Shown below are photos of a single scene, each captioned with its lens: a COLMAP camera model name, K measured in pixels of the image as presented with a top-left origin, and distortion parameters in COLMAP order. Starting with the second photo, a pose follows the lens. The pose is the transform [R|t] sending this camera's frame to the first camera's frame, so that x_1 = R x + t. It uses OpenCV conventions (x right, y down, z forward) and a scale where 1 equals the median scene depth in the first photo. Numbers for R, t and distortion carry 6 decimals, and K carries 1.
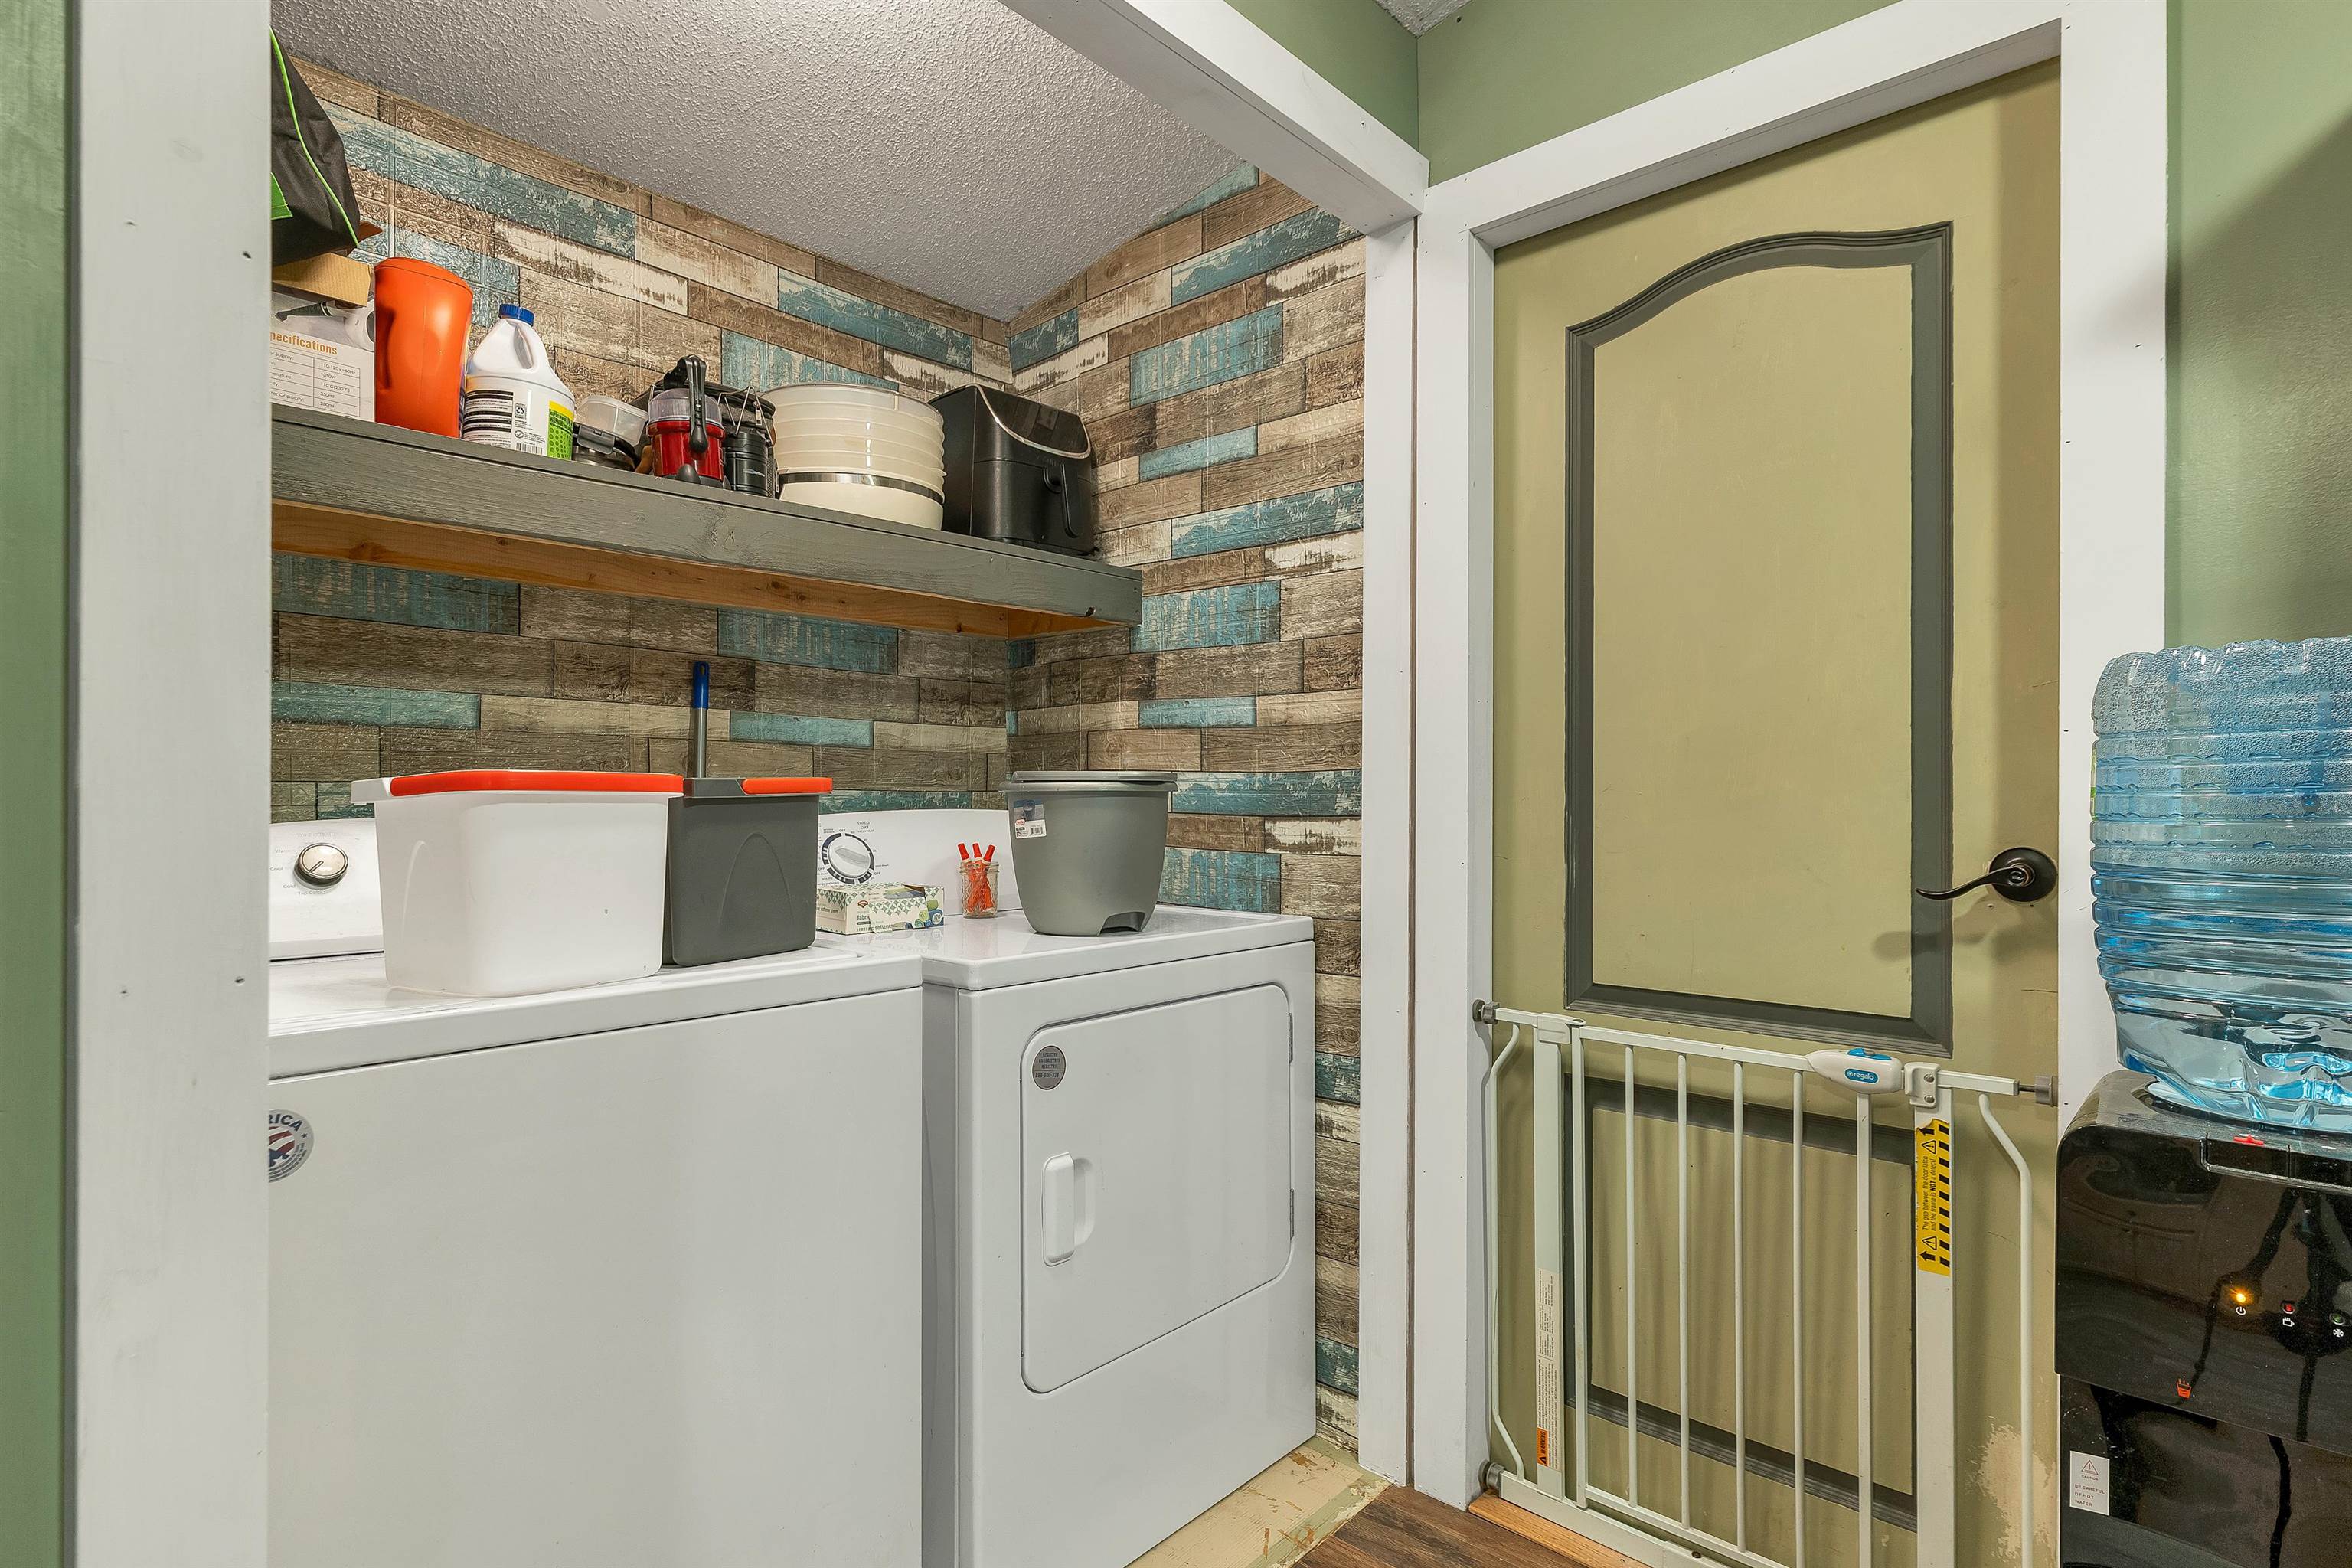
lens RADIAL K [[1167.1, 0, 1173.0], [0, 1167.1, 793.9], [0, 0, 1]] dist [0.010703, 0.000159]
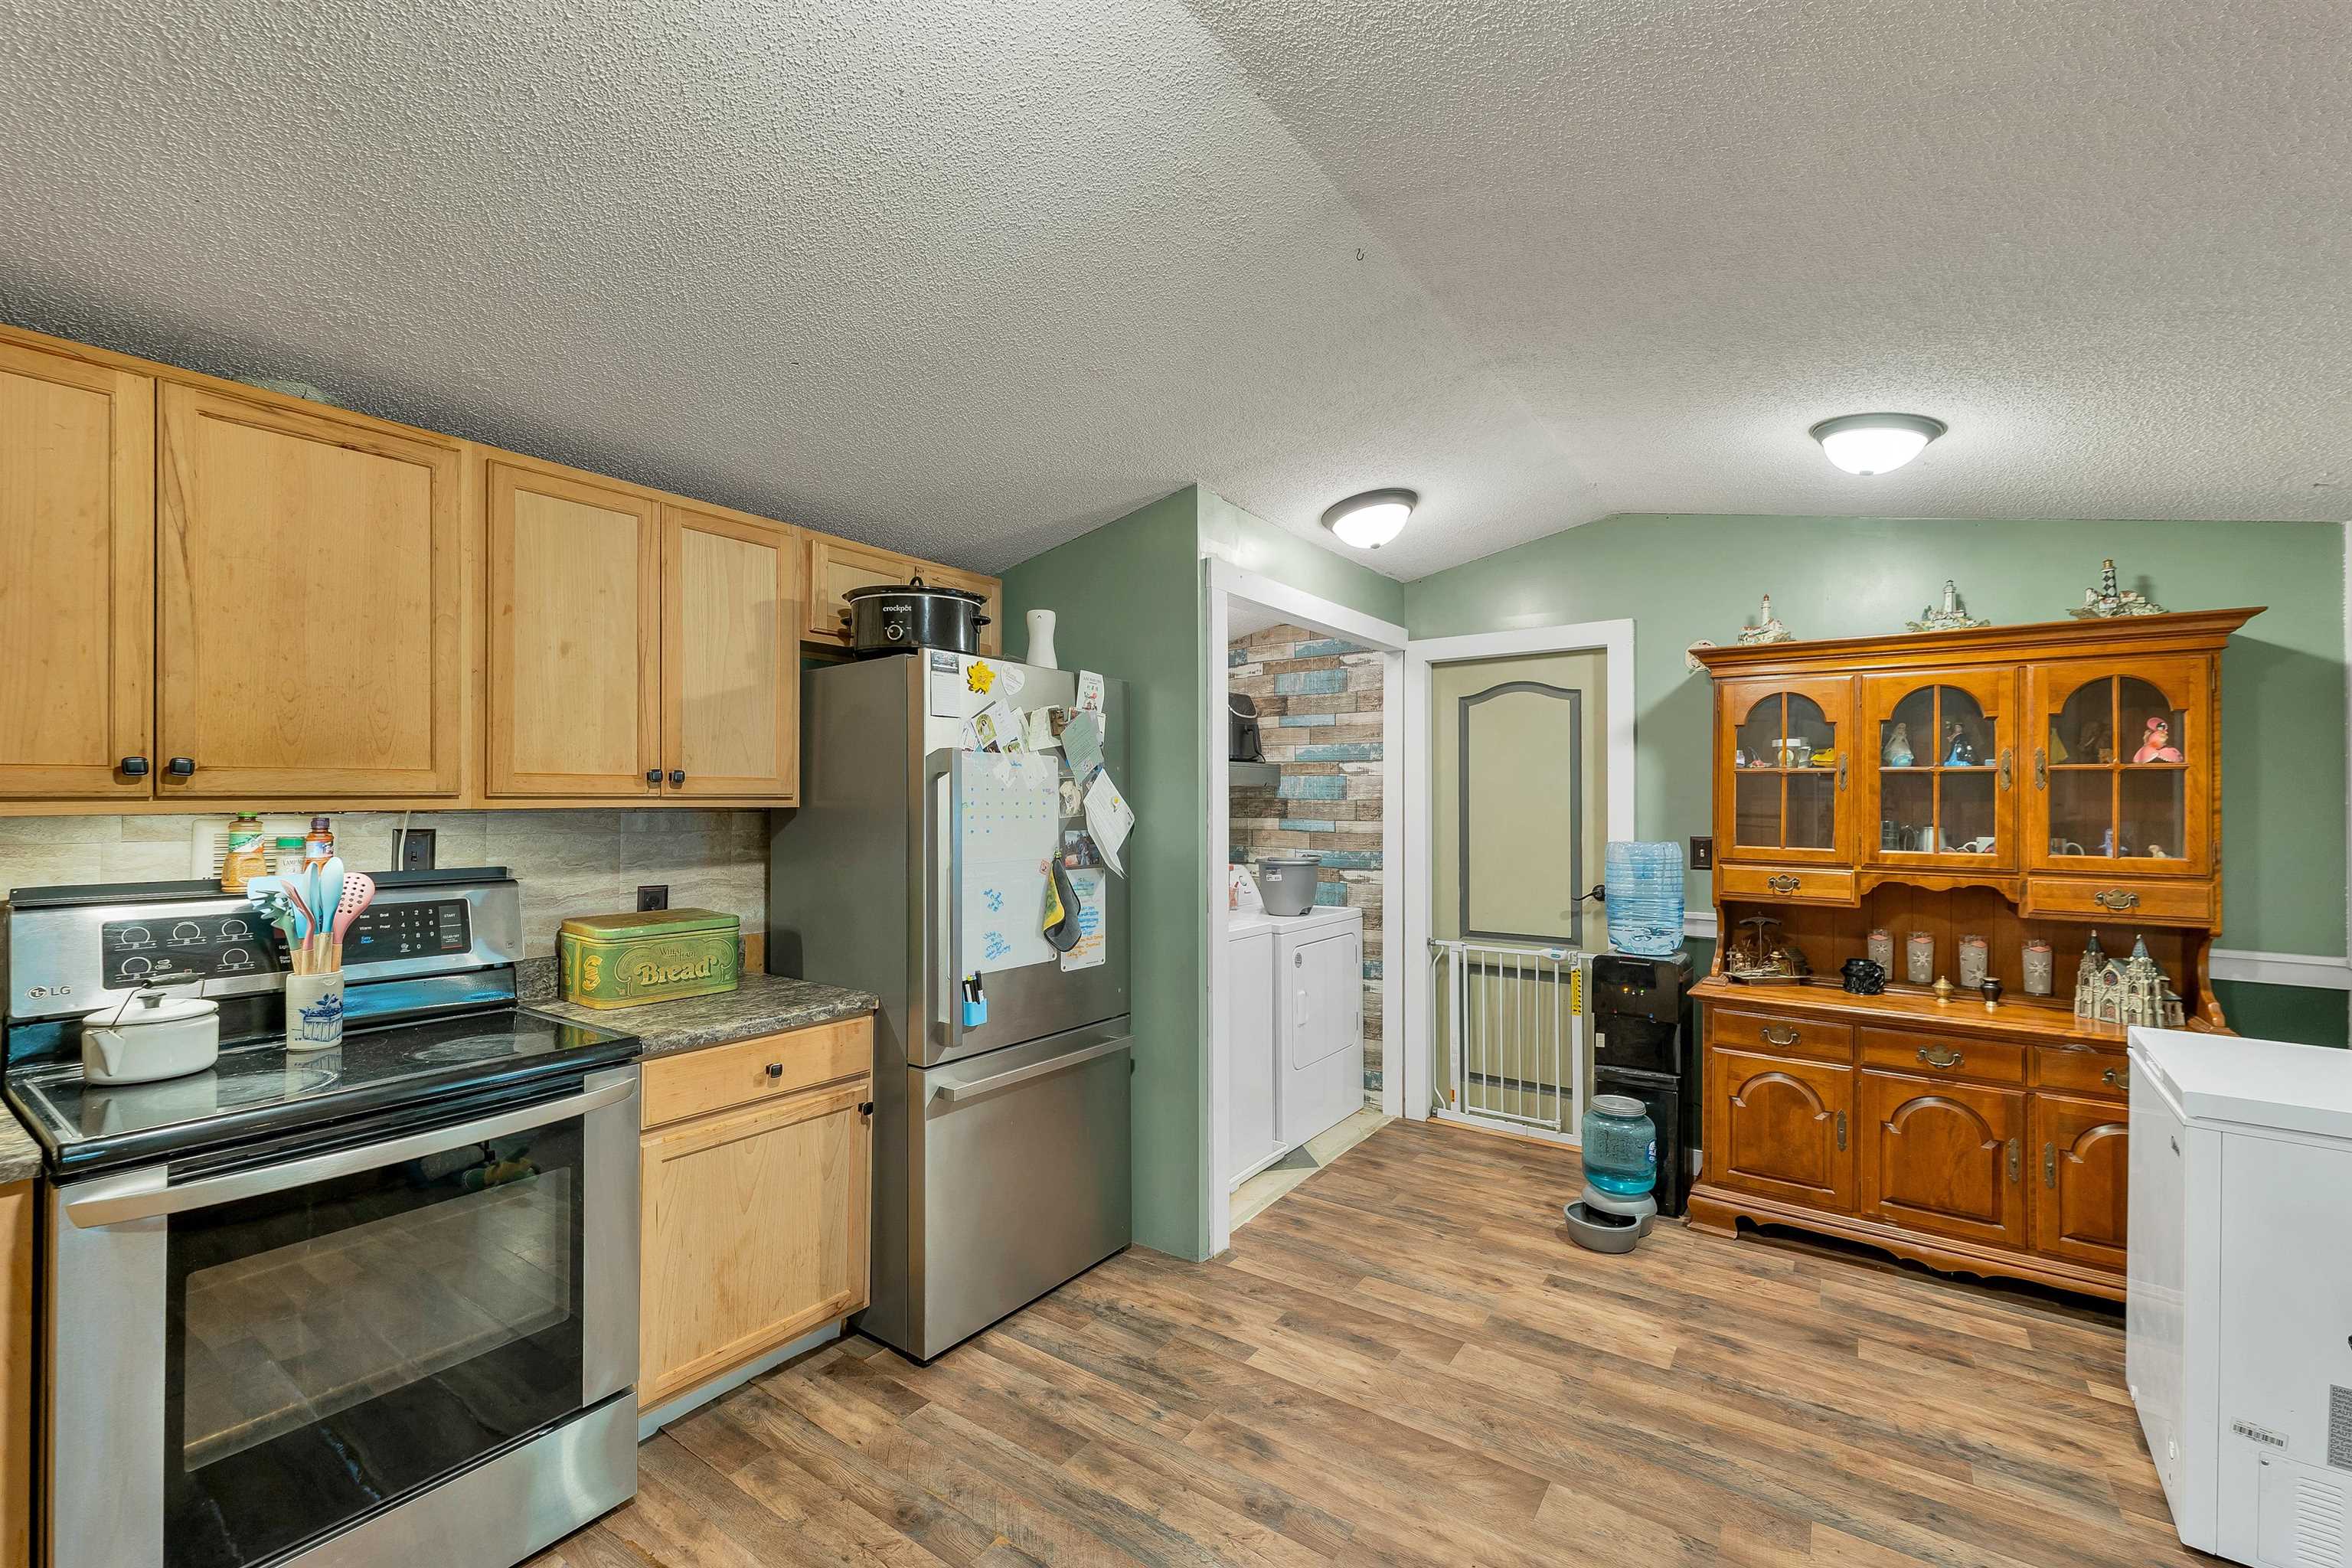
lens RADIAL K [[969.1, 0, 1173.1], [0, 969.1, 789.8], [0, 0, 1]] dist [0.002759, -0.000010]
pose [[0.992757, 0.000006, 0.120141, -0.568636], [0.001393, 0.999932, -0.011561, -0.136394], [-0.120133, 0.011644, 0.992690, -1.115600]]
